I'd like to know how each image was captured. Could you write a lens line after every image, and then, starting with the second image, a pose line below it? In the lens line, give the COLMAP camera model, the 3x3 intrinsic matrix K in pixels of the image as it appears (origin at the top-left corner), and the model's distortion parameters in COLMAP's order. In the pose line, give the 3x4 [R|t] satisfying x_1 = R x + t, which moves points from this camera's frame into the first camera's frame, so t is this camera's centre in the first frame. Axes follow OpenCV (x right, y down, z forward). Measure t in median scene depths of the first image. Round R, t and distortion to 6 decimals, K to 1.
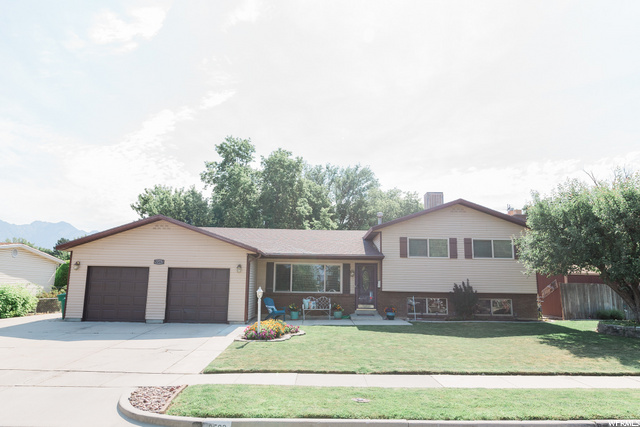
lens RADIAL K [[432.0, 0, 321.0], [0, 432.0, 212.4], [0, 0, 1]] dist [-0.000307, -0.001383]
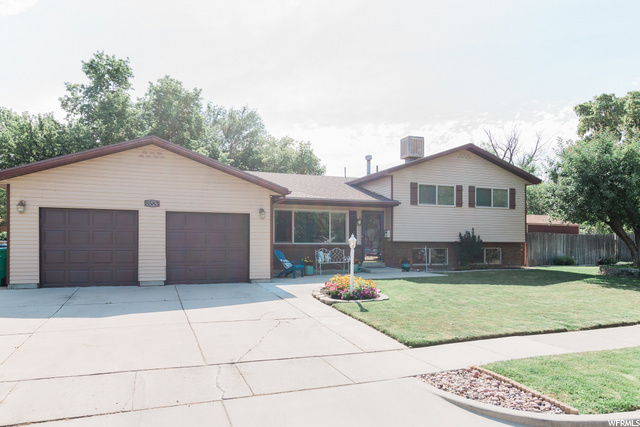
lens RADIAL K [[443.2, 0, 319.3], [0, 443.2, 247.4], [0, 0, 1]] dist [-0.002276, -0.001778]
pose [[0.942555, -0.014558, 0.333733, -0.310265], [-0.046217, 0.983759, 0.173442, 0.039586], [-0.330837, -0.178903, 0.926575, 0.181410]]
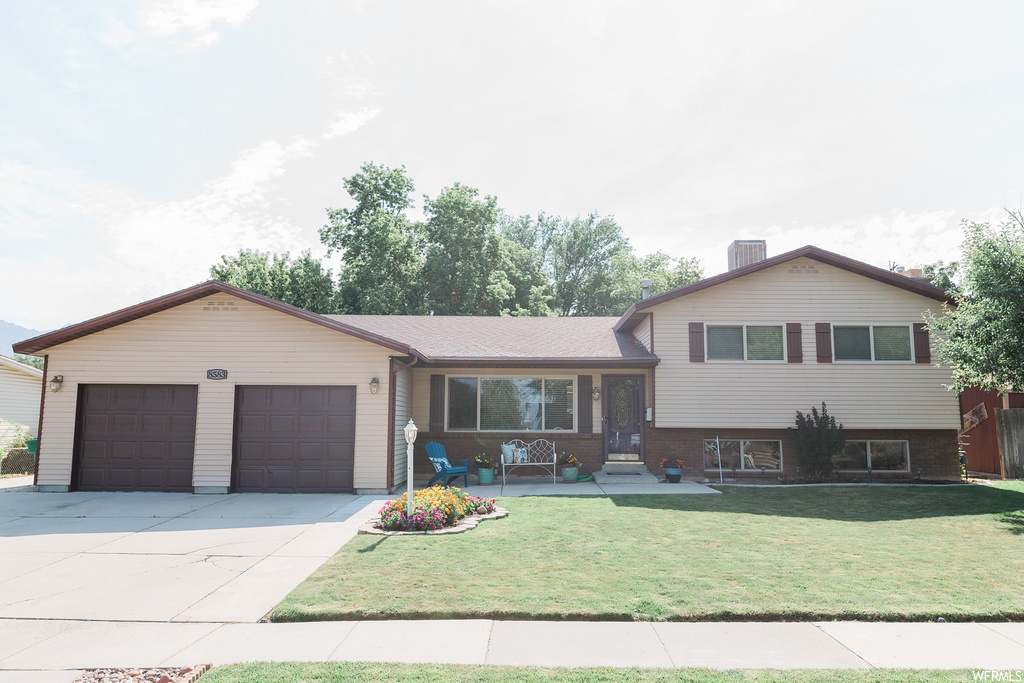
lens RADIAL K [[712.0, 0, 512.0], [0, 712.0, 341.5], [0, 0, 1]] dist [-0.000731, 0.000328]
pose [[0.999612, -0.013256, -0.024478, -0.006906], [0.014556, 0.998450, 0.053715, 0.031388], [0.023728, -0.054050, 0.998256, 0.152644]]
